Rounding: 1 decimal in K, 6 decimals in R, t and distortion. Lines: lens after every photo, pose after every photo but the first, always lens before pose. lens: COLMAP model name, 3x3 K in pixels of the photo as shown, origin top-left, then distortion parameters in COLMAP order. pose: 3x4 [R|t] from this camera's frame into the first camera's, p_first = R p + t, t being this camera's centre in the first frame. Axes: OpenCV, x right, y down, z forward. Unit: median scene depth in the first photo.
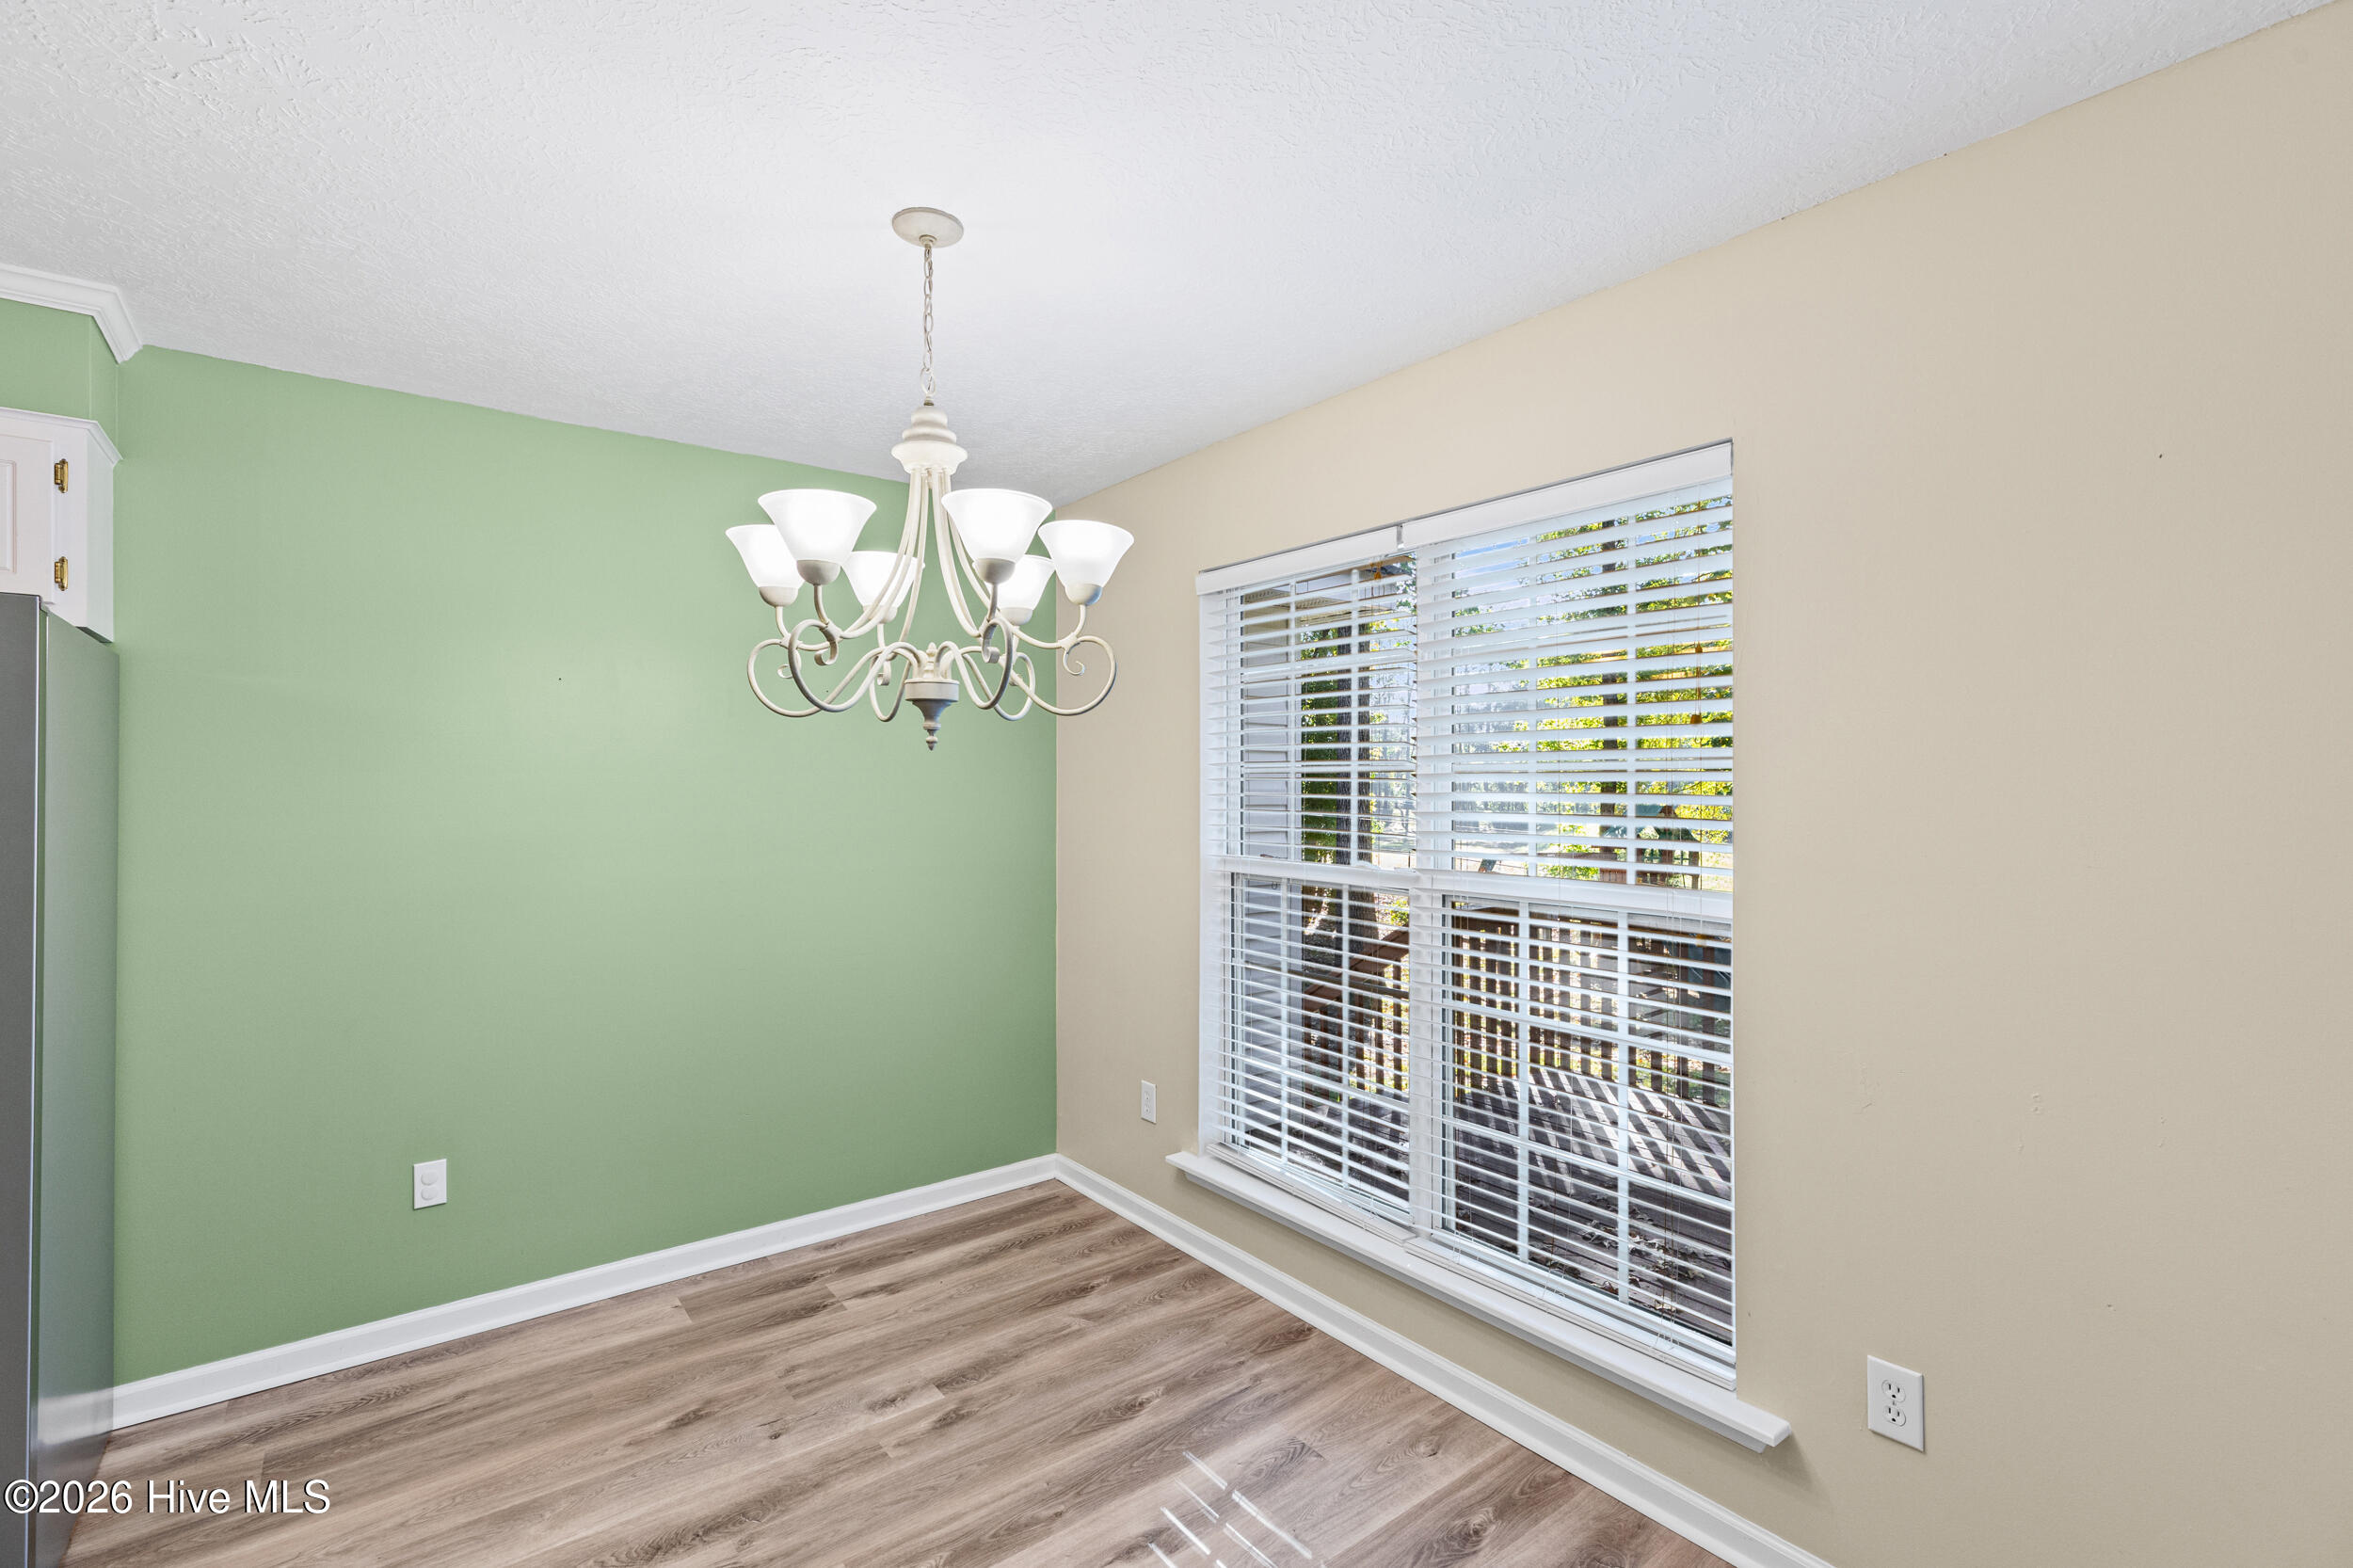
lens RADIAL K [[1066.0, 0, 1175.1], [0, 1066.0, 779.1], [0, 0, 1]] dist [0.005246, -0.000136]
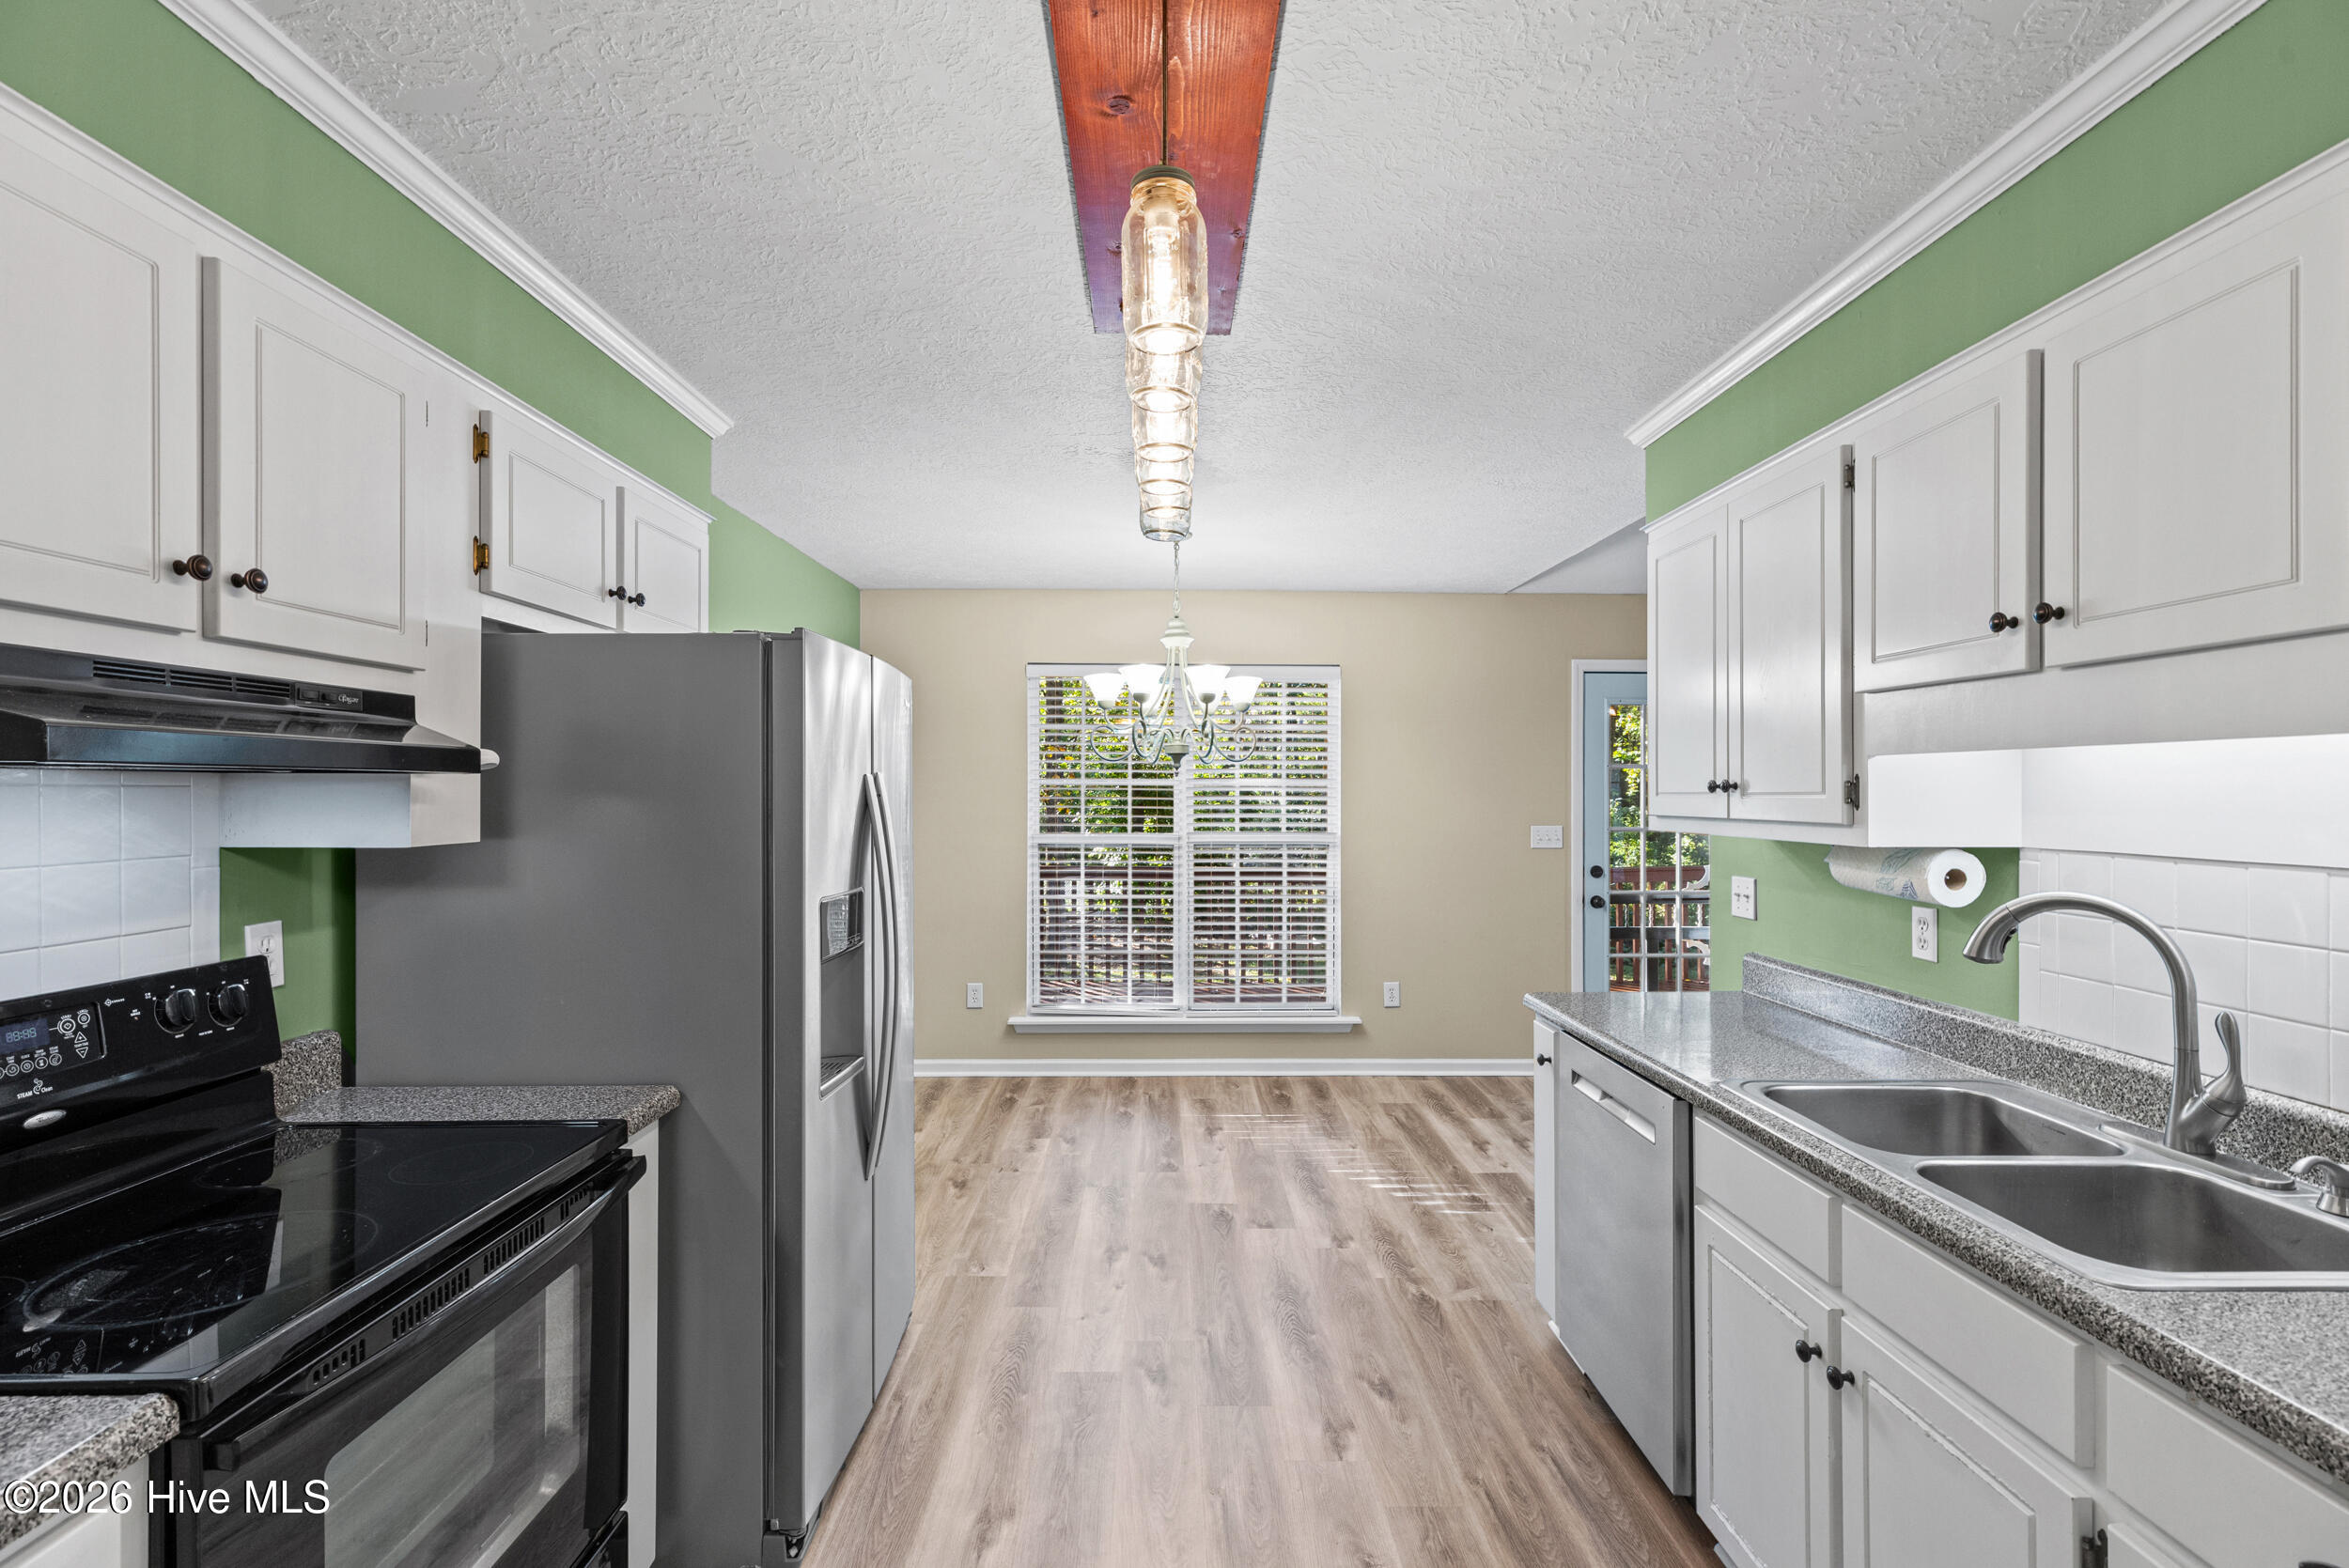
lens RADIAL K [[1043.6, 0, 1174.5], [0, 1043.6, 784.0], [0, 0, 1]] dist [-0.000551, -0.000065]
pose [[0.599270, 0.002540, 0.800543, -1.457765], [-0.003581, 0.999993, -0.000492, -0.009963], [-0.800539, -0.002572, 0.599275, -0.200015]]
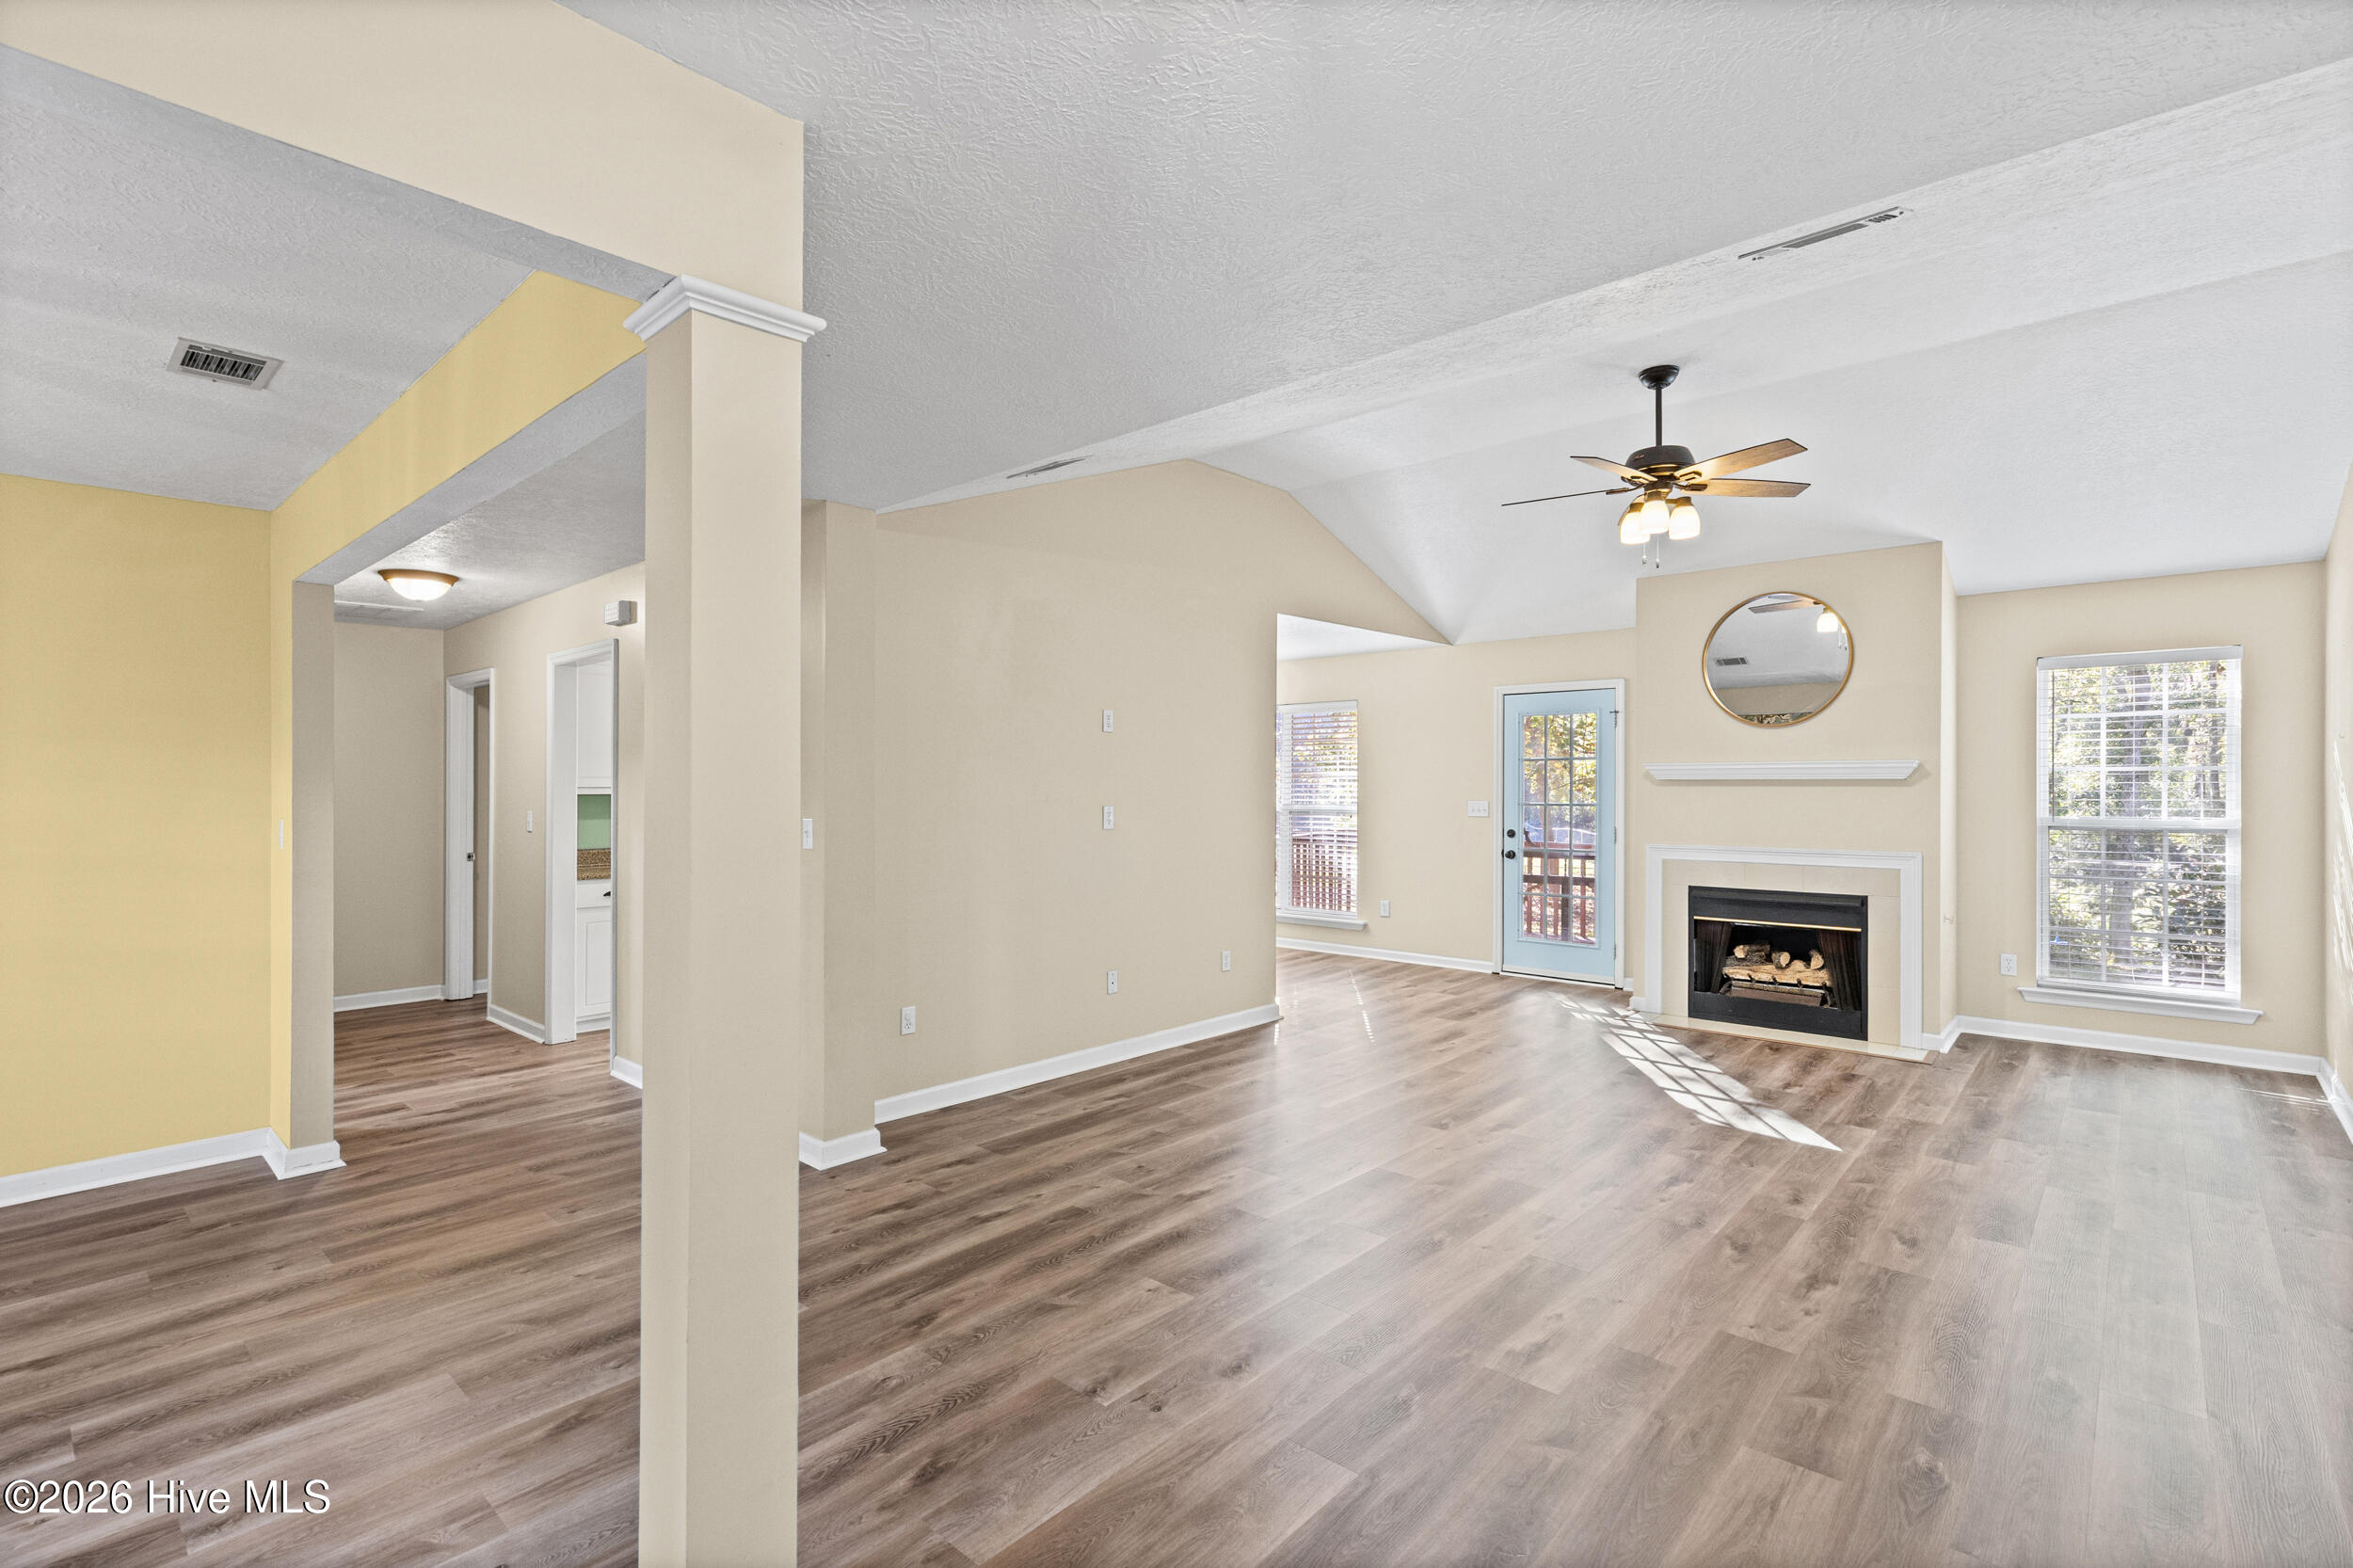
lens RADIAL K [[1077.1, 0, 1175.9], [0, 1077.1, 790.6], [0, 0, 1]] dist [0.004381, 0.000491]
pose [[0.981814, -0.008245, 0.189664, -0.803067], [0.006314, 0.999922, 0.010782, -0.000168], [-0.189738, -0.009389, 0.981790, -2.468512]]
